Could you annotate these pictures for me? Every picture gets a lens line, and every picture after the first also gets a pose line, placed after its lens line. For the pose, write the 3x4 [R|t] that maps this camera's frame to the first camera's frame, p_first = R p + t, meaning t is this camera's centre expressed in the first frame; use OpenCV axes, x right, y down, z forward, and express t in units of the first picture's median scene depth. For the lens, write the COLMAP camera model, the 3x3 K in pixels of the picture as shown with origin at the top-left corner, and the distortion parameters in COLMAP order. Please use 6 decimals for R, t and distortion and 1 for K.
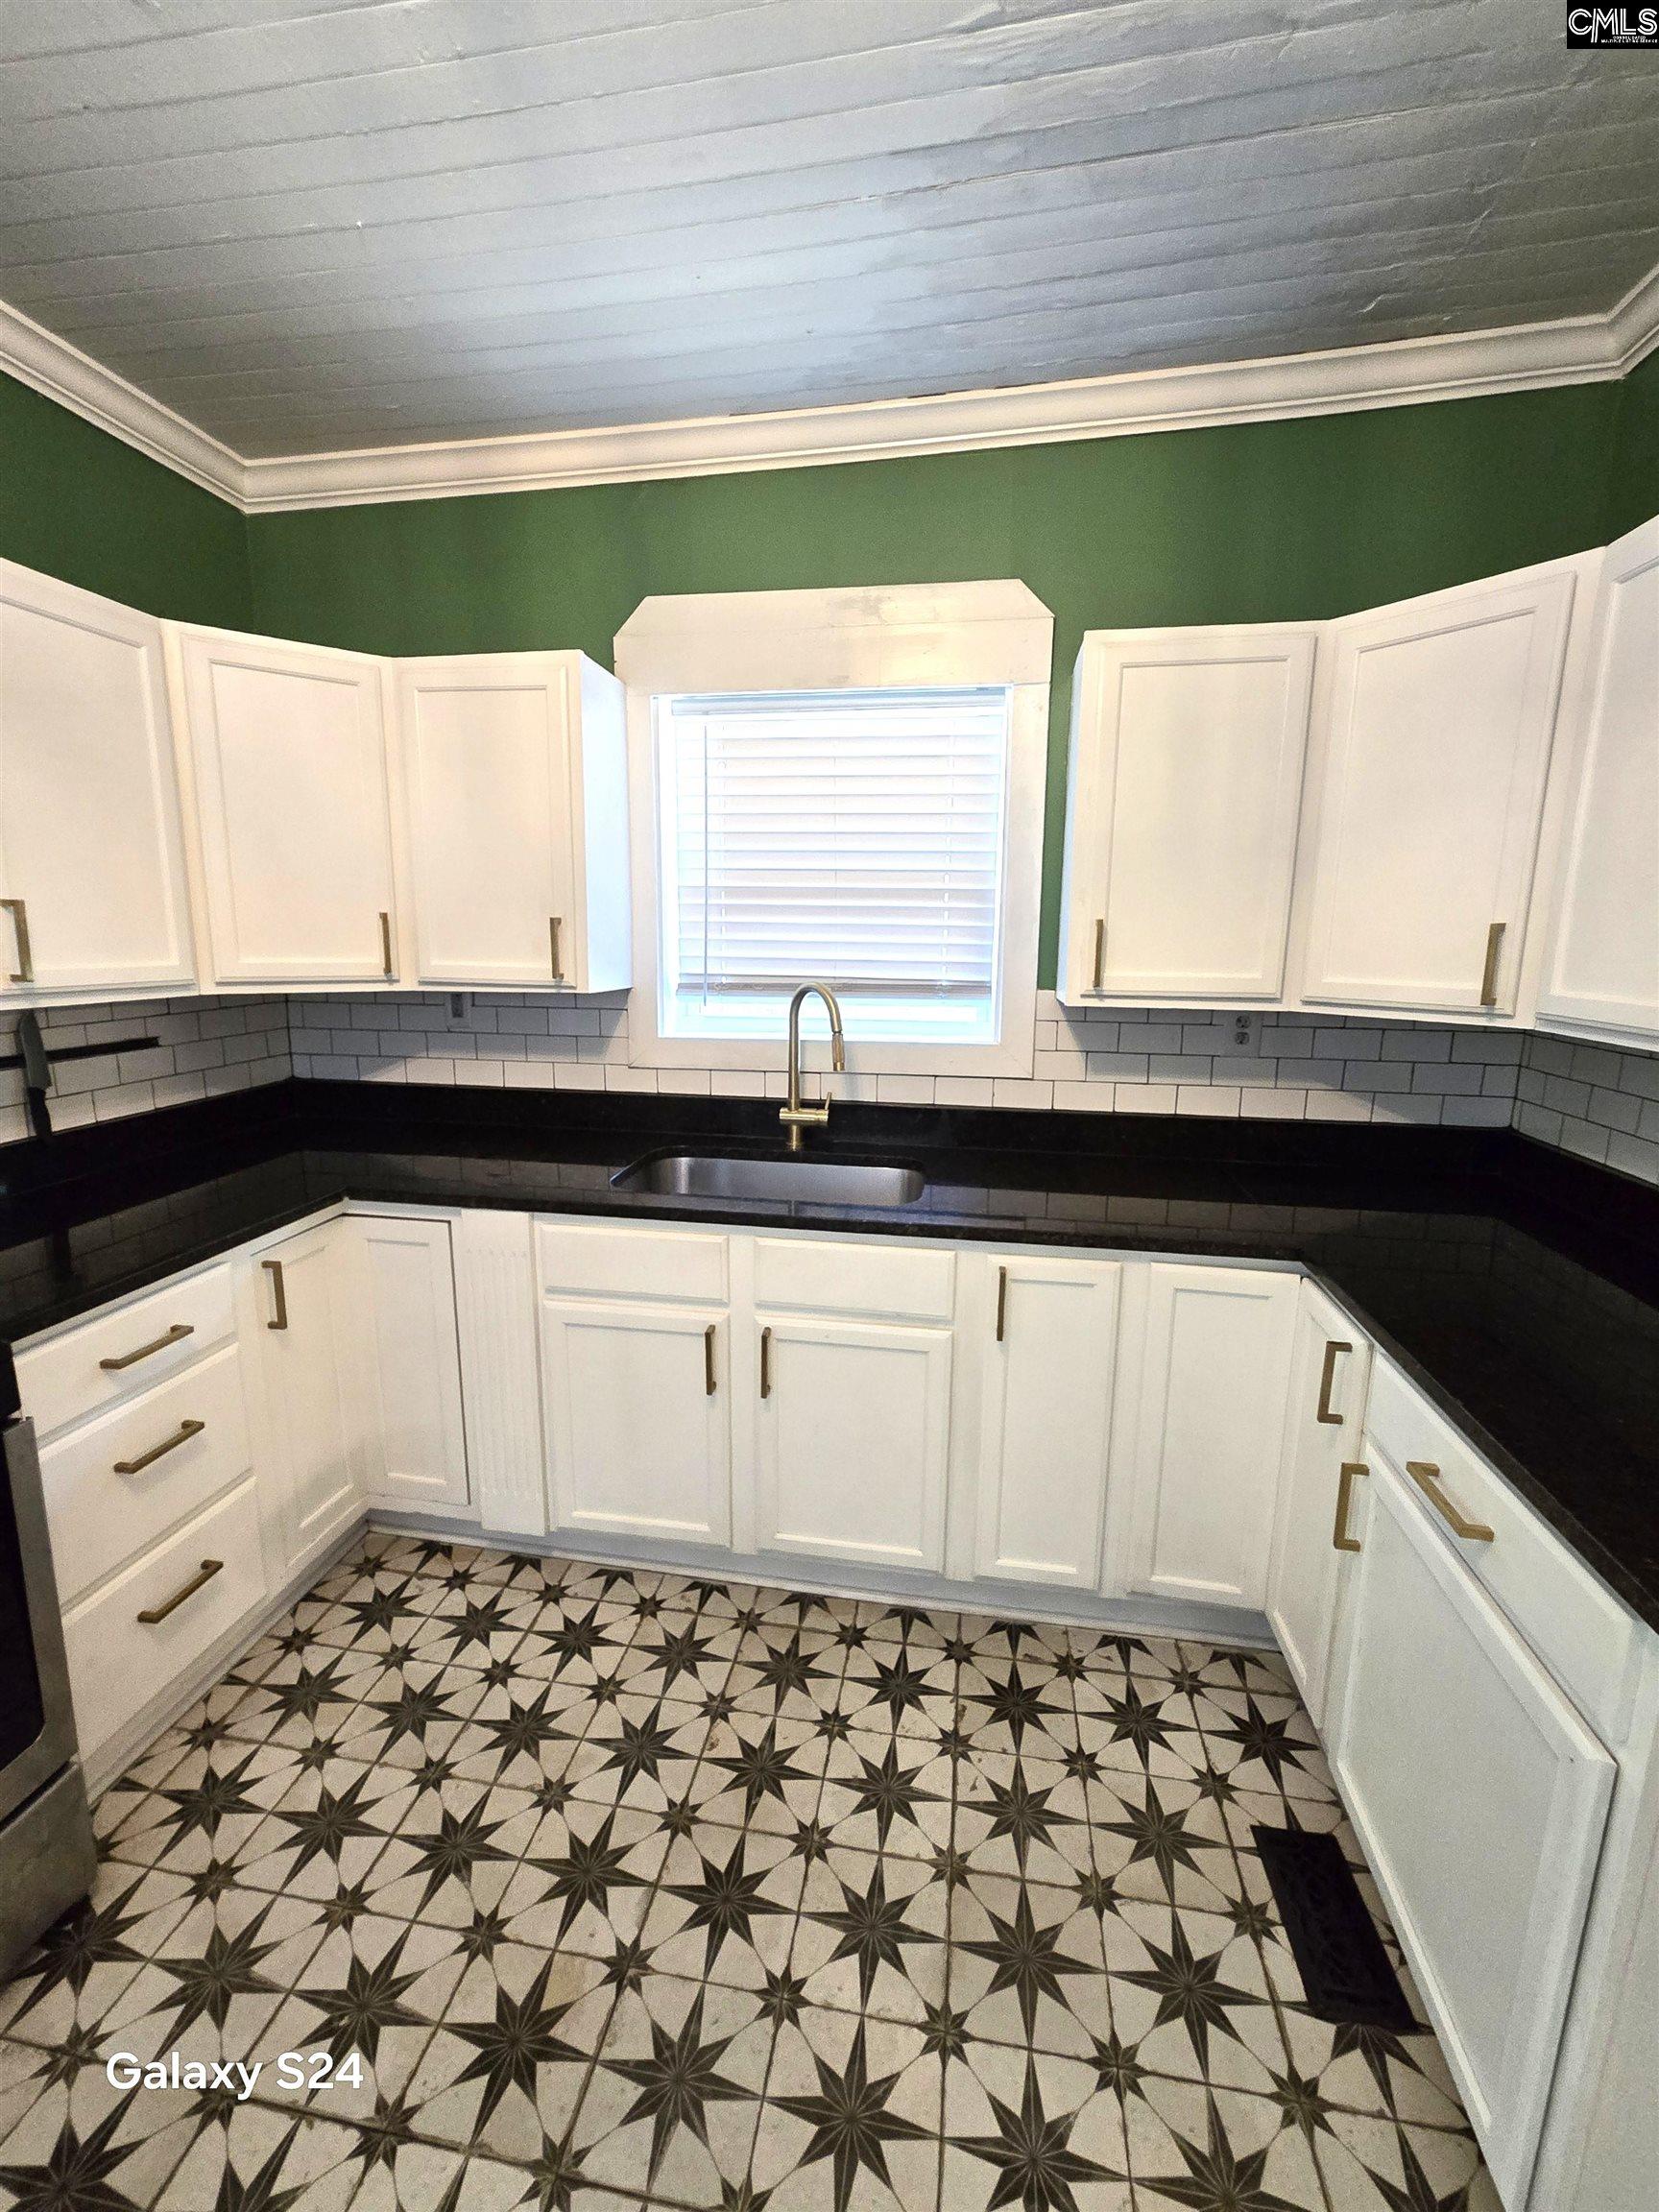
lens RADIAL K [[908.0, 0, 827.7], [0, 908.0, 1097.2], [0, 0, 1]] dist [-0.000144, 0.000491]
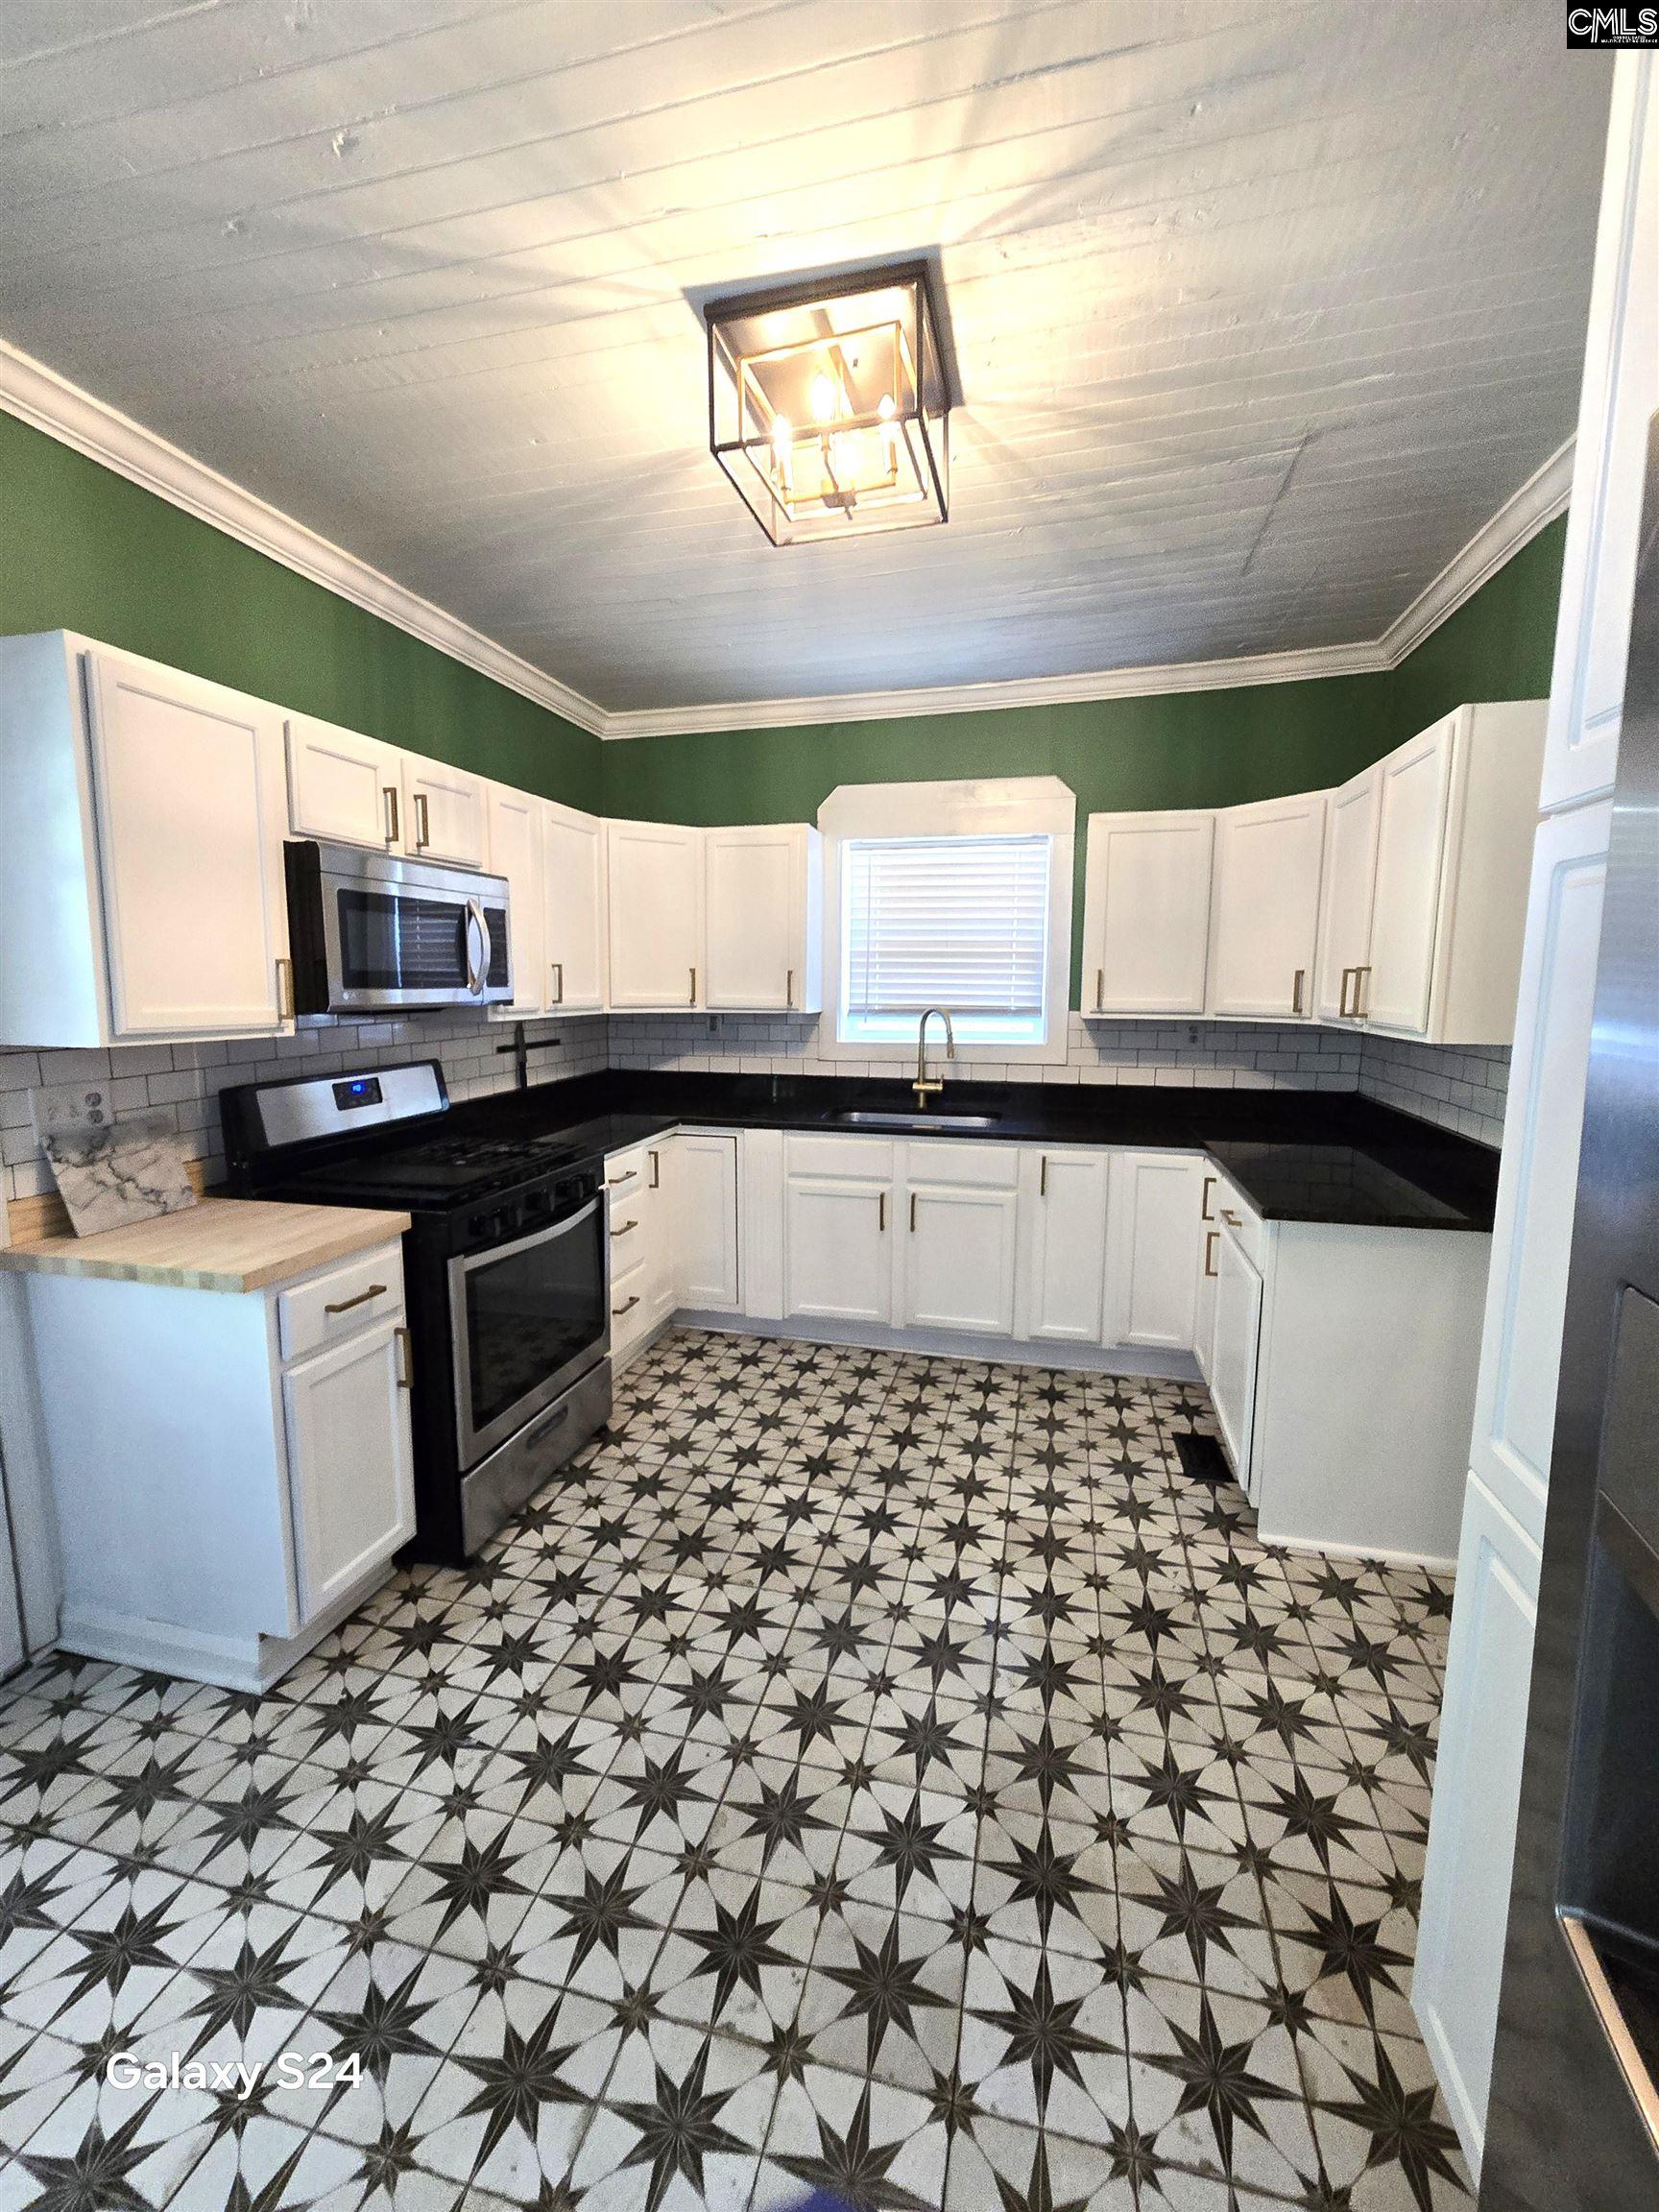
lens RADIAL K [[908.0, 0, 824.1], [0, 908.0, 1104.0], [0, 0, 1]] dist [-0.000144, 0.000491]
pose [[0.996543, 0.004726, -0.082946, -0.090138], [-0.008466, 0.998960, -0.044805, 0.149378], [0.082648, 0.045352, 0.995546, -0.789240]]
